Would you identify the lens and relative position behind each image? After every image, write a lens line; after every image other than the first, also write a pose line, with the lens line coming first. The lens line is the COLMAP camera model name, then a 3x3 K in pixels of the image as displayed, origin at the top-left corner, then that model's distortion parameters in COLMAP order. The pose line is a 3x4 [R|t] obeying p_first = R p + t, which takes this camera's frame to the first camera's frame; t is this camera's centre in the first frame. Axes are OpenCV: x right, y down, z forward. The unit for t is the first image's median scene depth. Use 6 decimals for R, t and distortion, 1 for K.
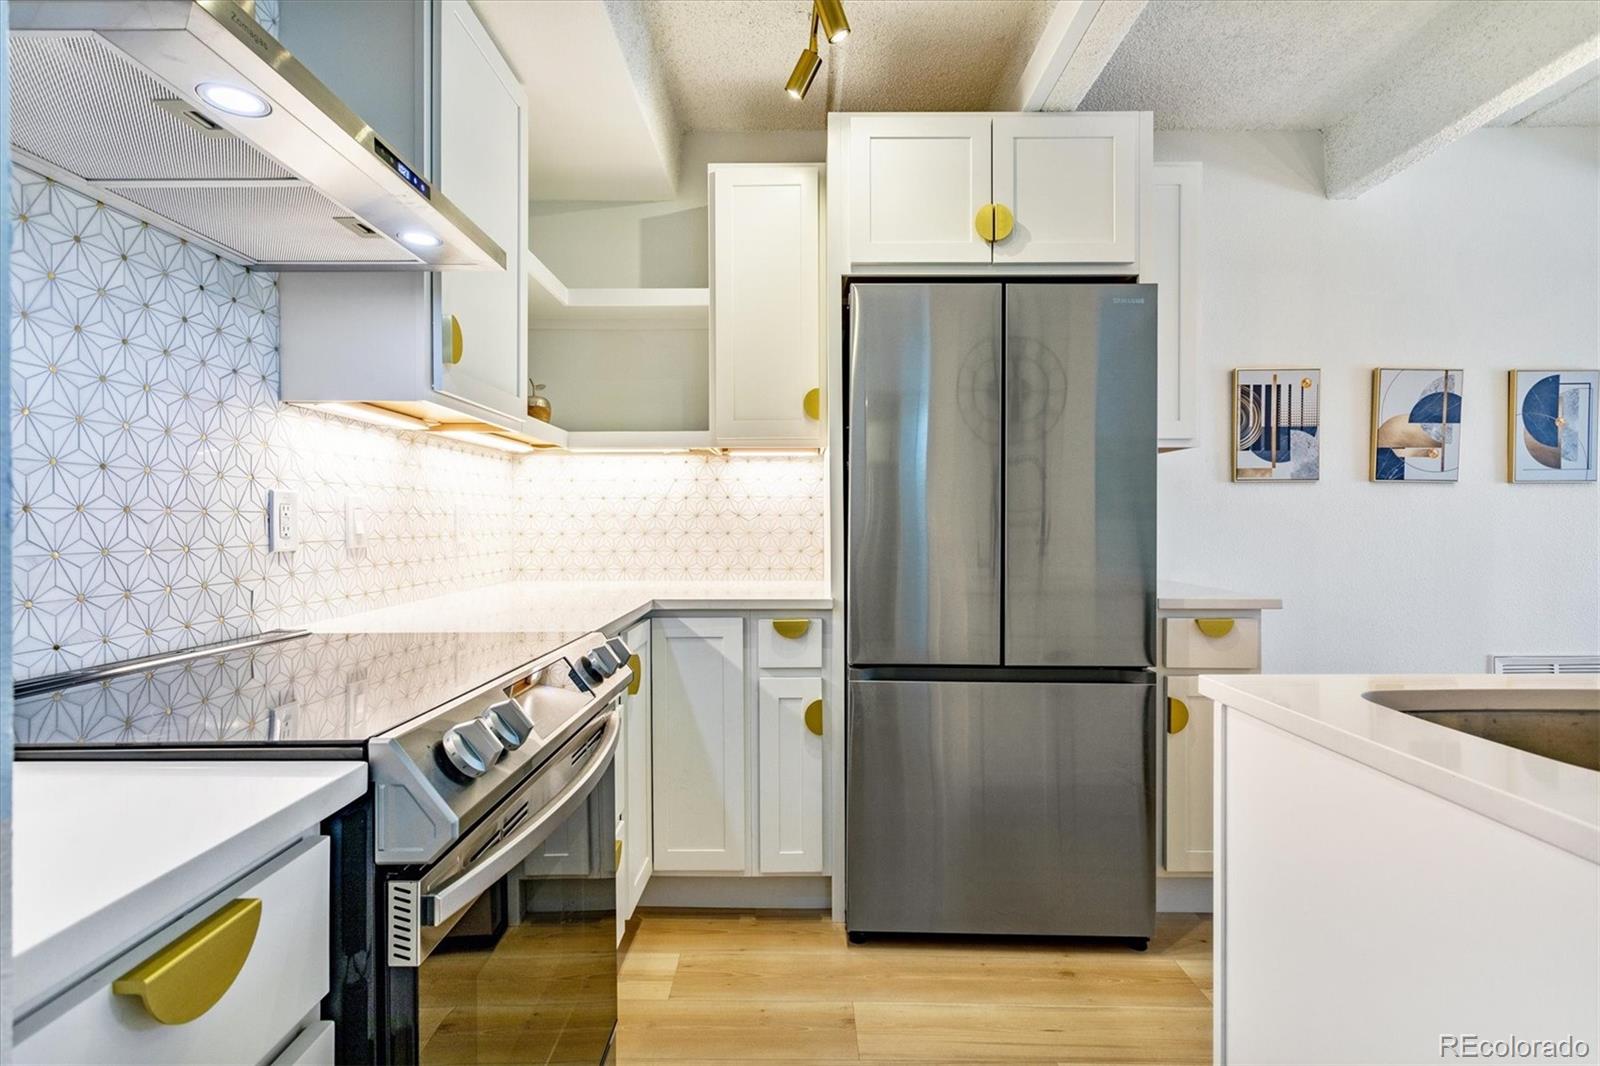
lens RADIAL K [[770.3, 0, 800.0], [0, 770.3, 533.0], [0, 0, 1]] dist [-0.001940, -0.000353]
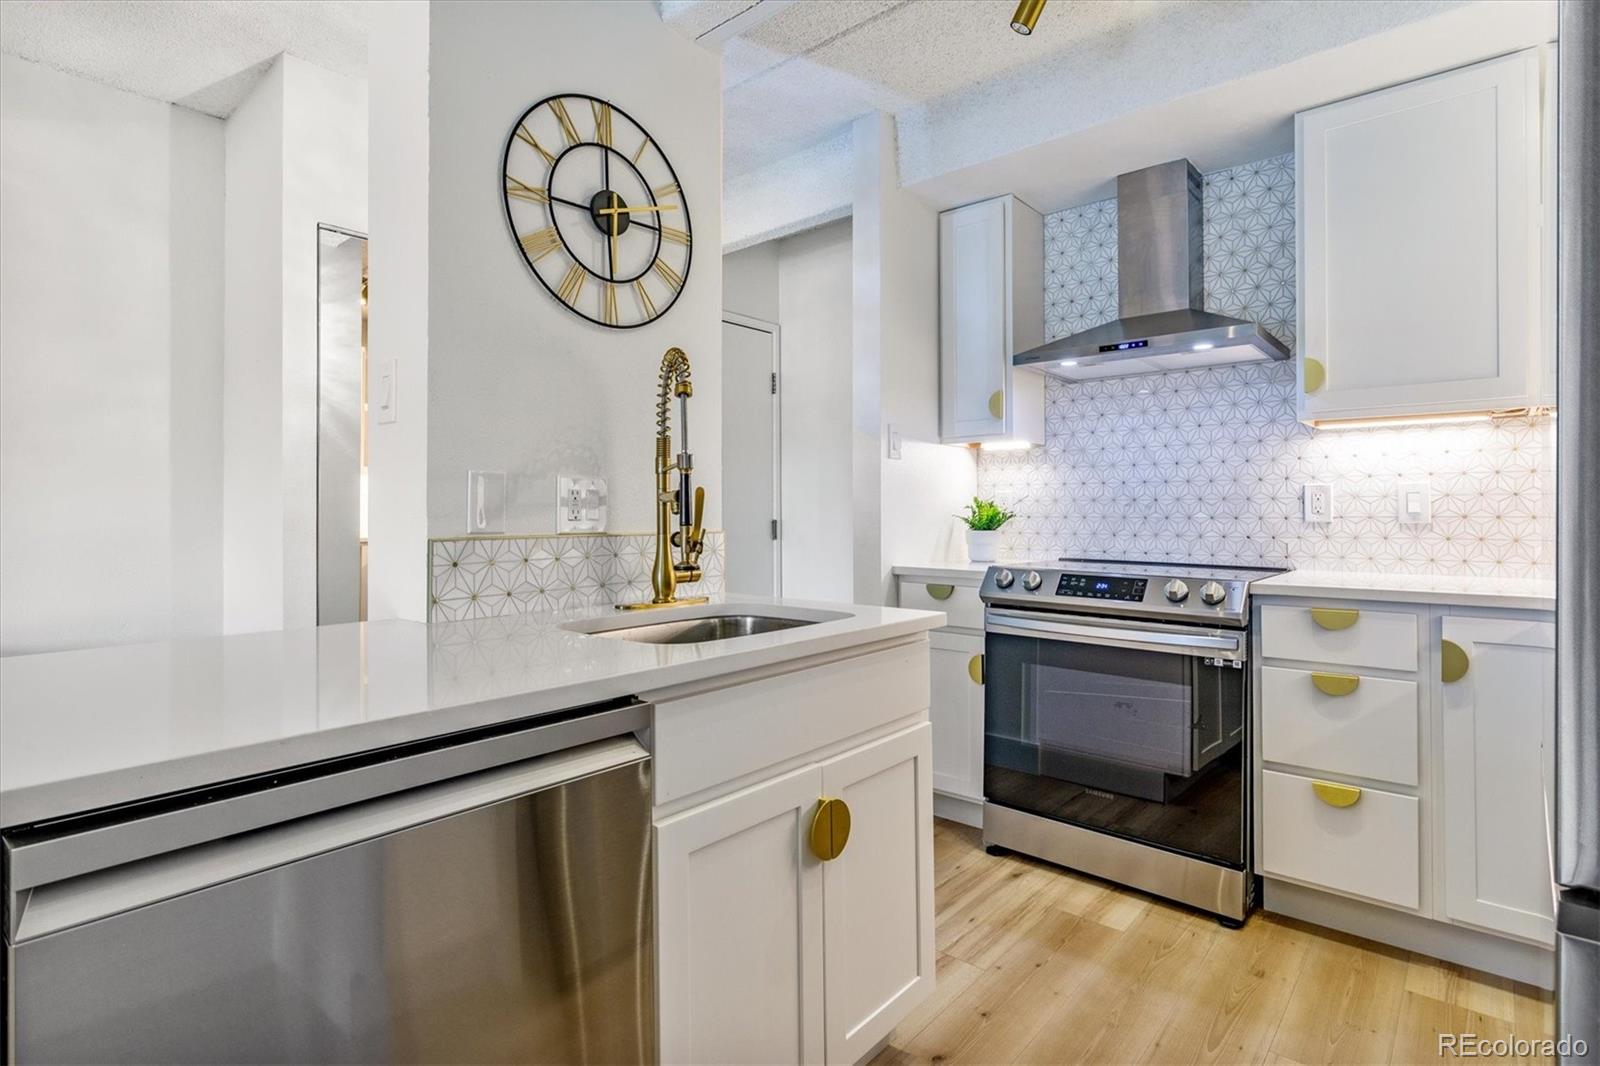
lens RADIAL K [[778.7, 0, 803.8], [0, 778.7, 507.5], [0, 0, 1]] dist [-0.003383, 0.000011]
pose [[-0.652144, -0.002160, -0.758092, 1.048792], [-0.008528, 0.999954, 0.004487, -0.004103], [0.758047, 0.009391, -0.652133, 1.037873]]
